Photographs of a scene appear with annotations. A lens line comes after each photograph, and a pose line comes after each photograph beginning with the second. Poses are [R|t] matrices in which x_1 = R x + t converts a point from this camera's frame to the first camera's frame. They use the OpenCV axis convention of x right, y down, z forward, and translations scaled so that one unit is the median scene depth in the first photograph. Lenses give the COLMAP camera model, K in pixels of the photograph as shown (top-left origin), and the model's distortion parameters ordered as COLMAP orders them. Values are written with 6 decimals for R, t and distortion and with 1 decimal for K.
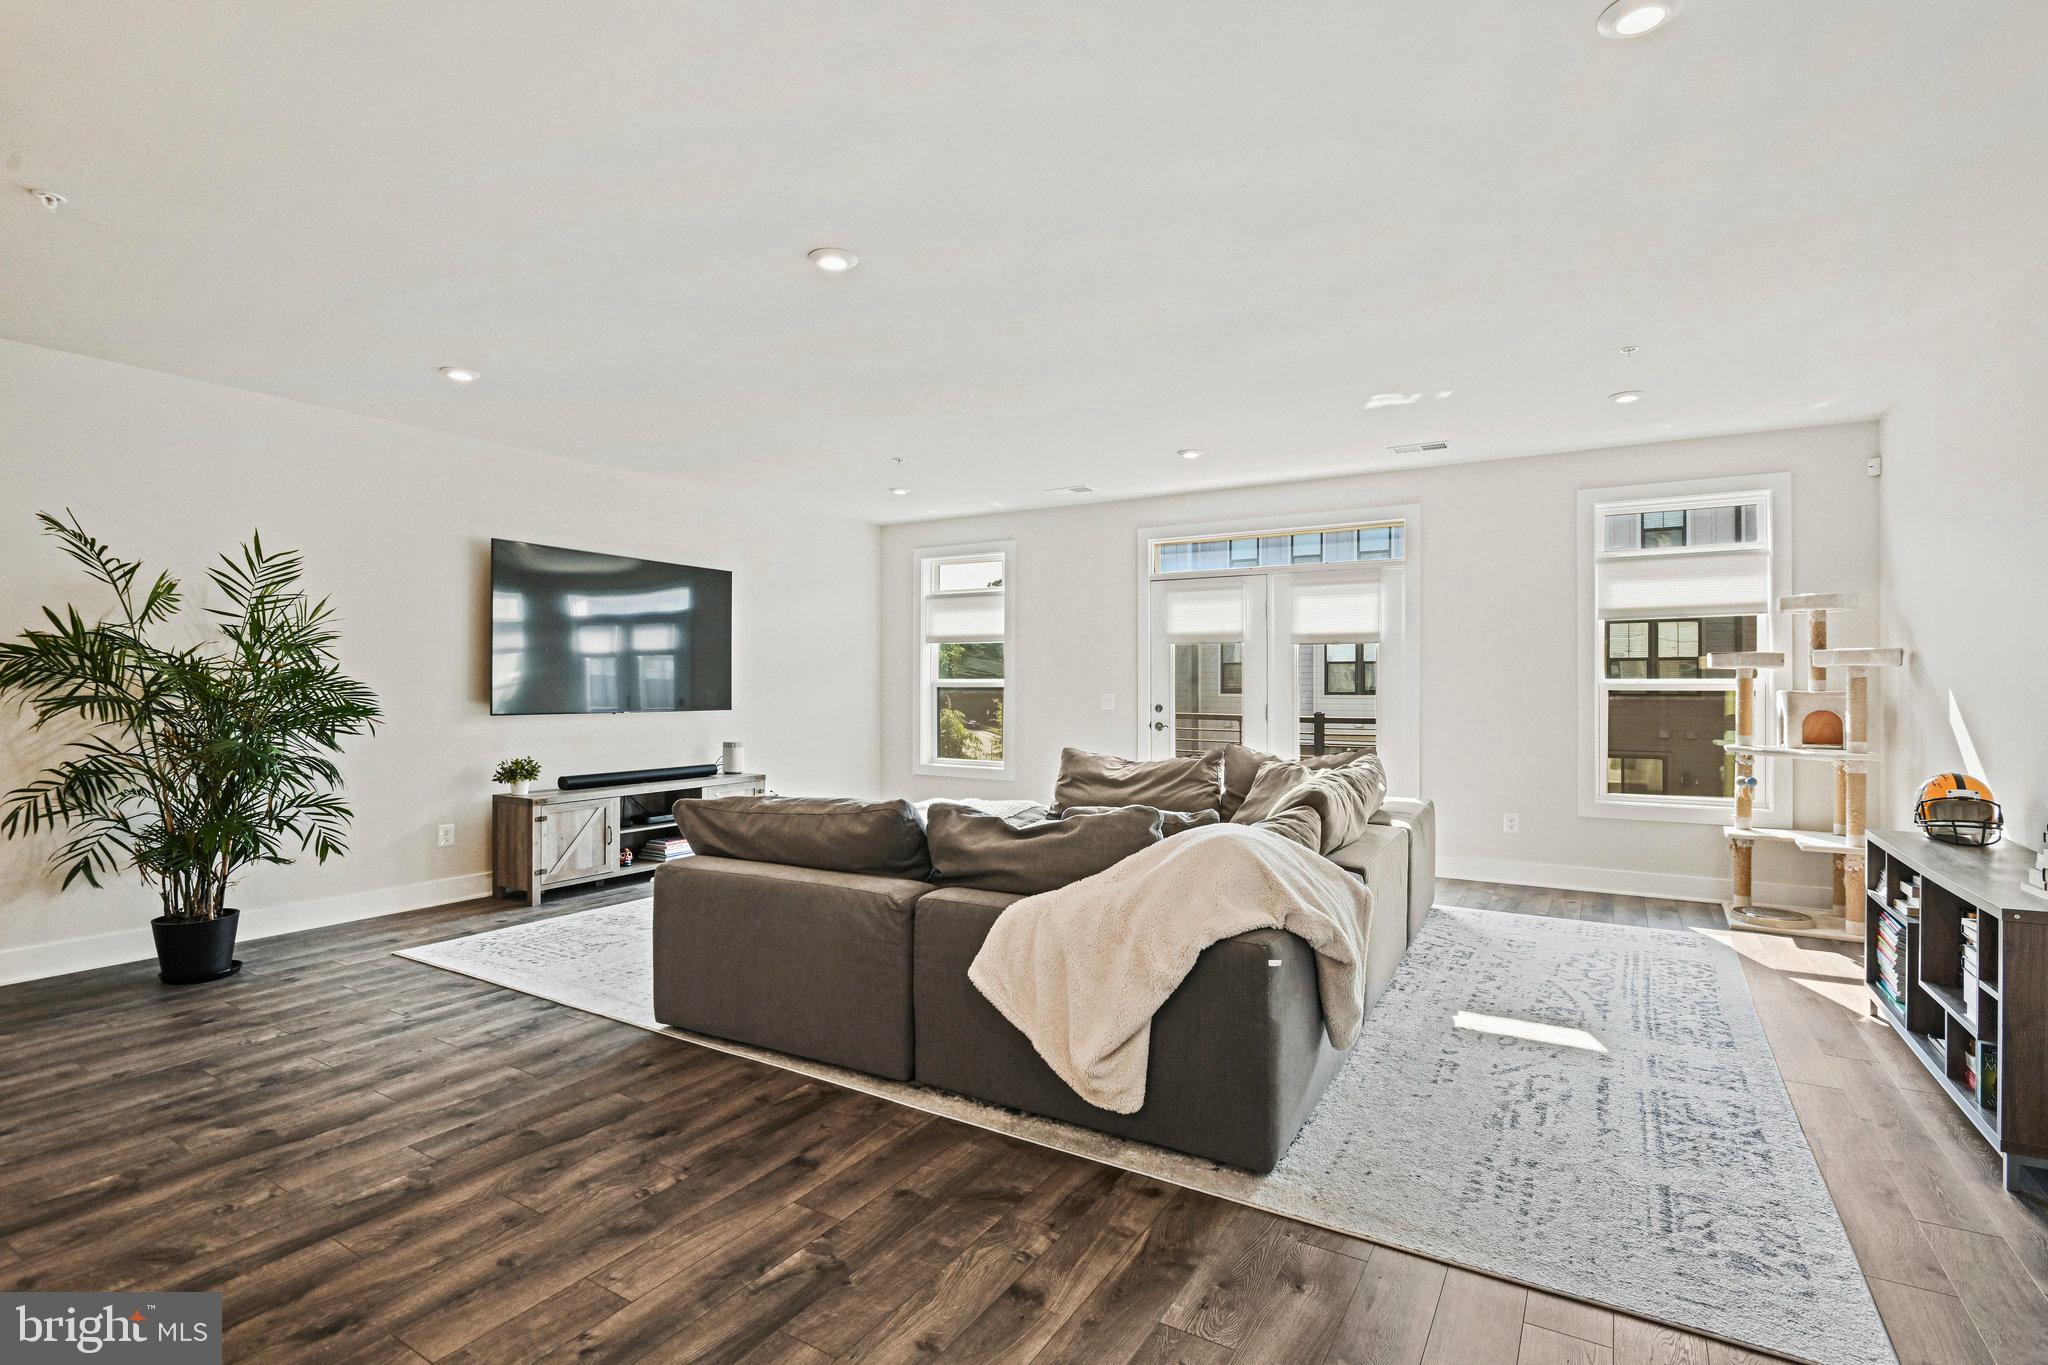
lens RADIAL K [[969.7, 0, 1024.0], [0, 969.7, 682.5], [0, 0, 1]] dist [-0.011438, -0.006157]
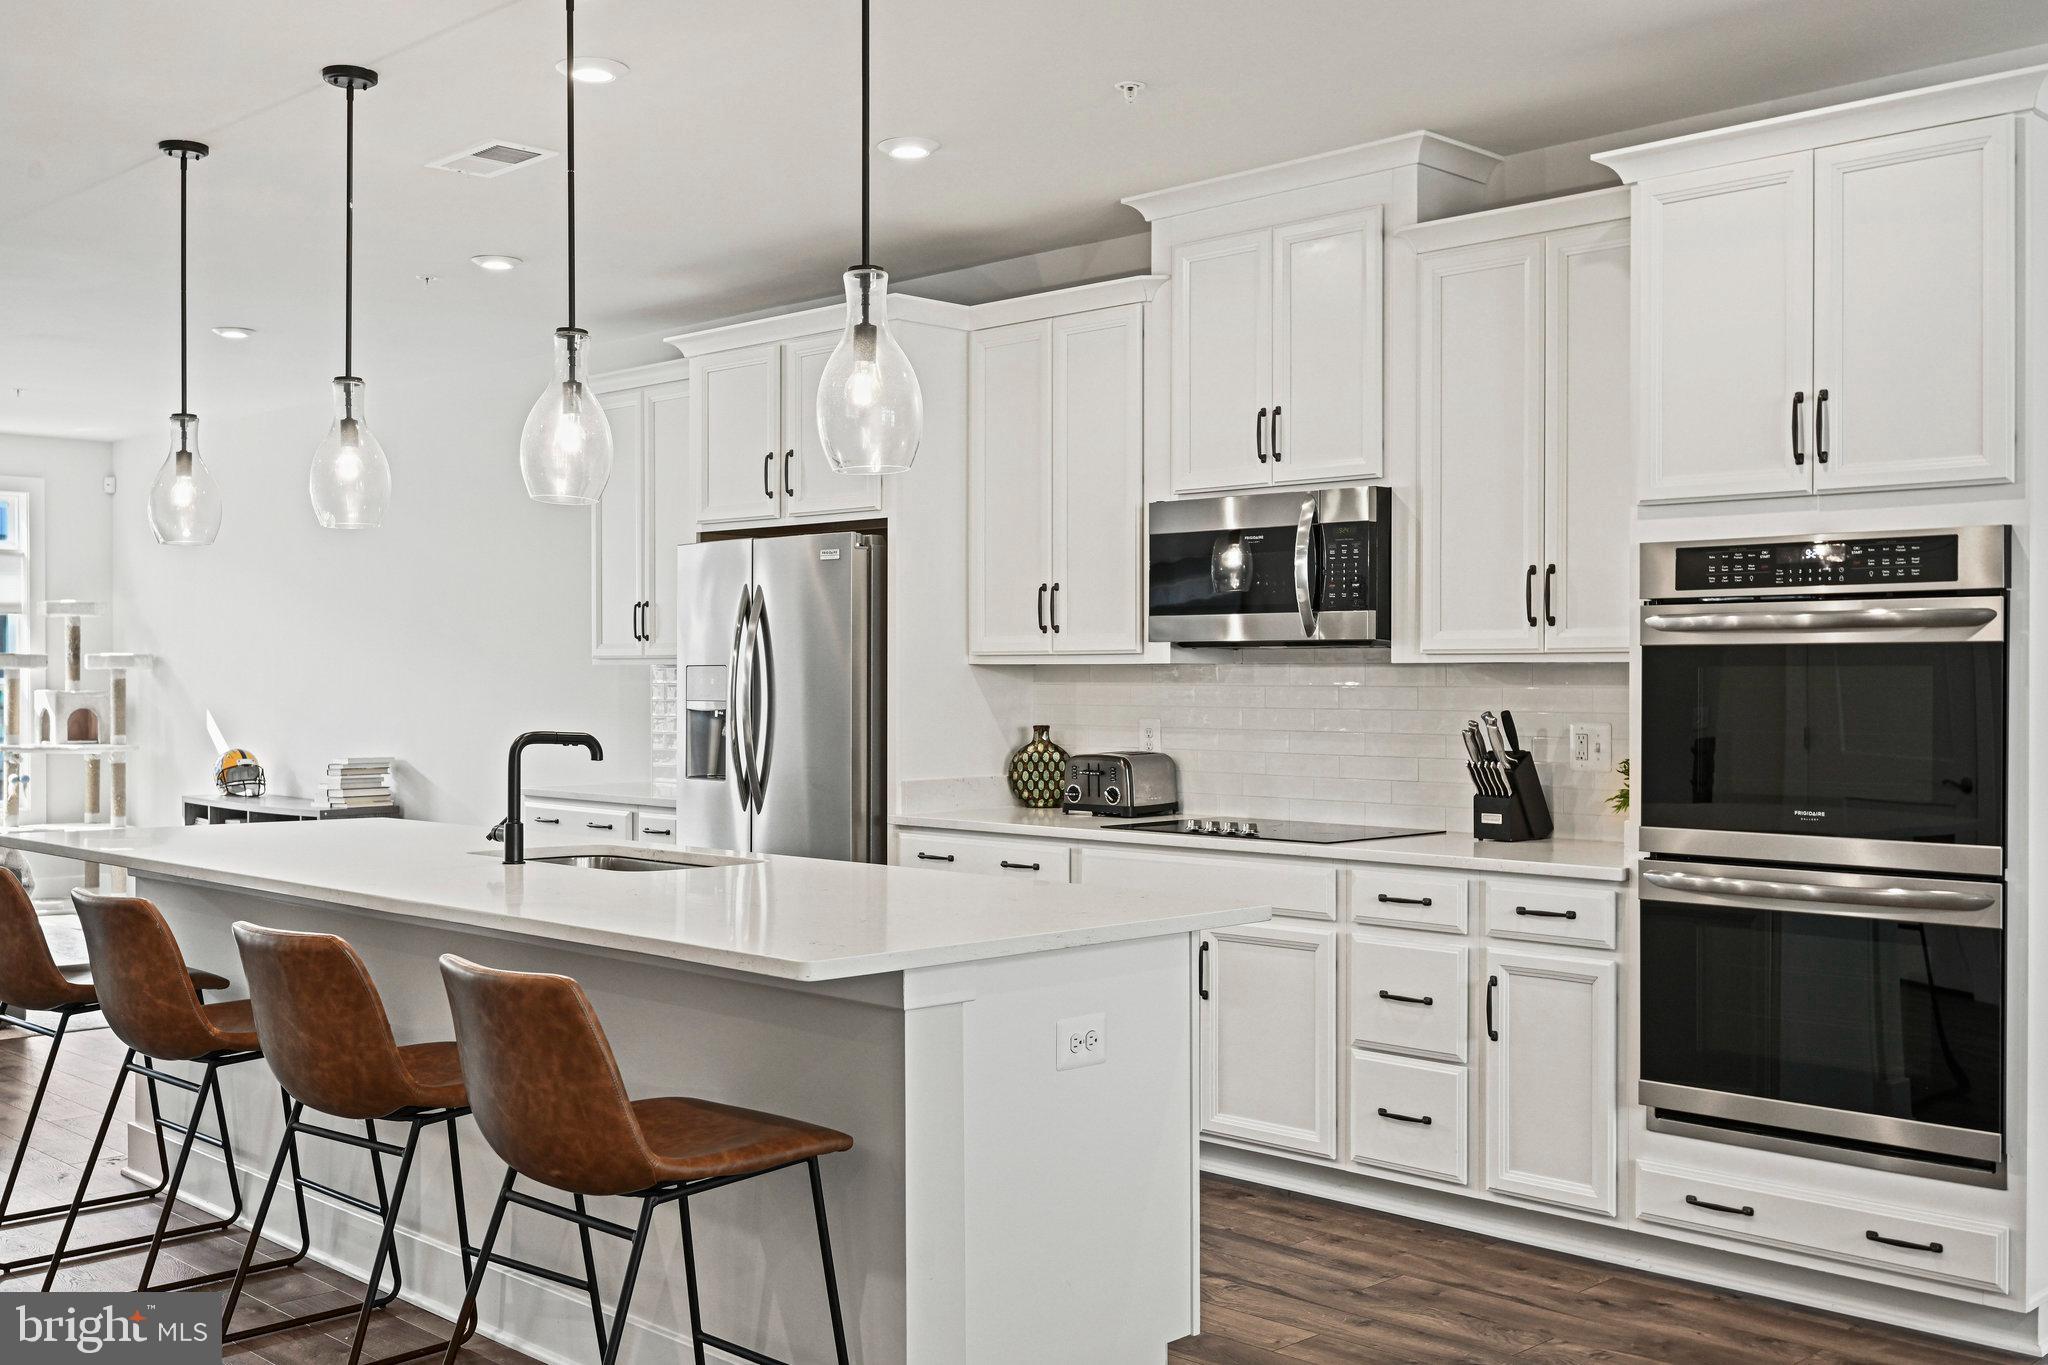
lens RADIAL K [[2169.6, 0, 1024.0], [0, 2169.6, 682.5], [0, 0, 1]] dist [-0.009416, -0.013554]
pose [[0.252287, -0.003087, 0.967648, -2.289272], [-0.004519, 0.999980, 0.004368, -0.028423], [-0.967642, -0.005475, 0.252268, -1.172831]]
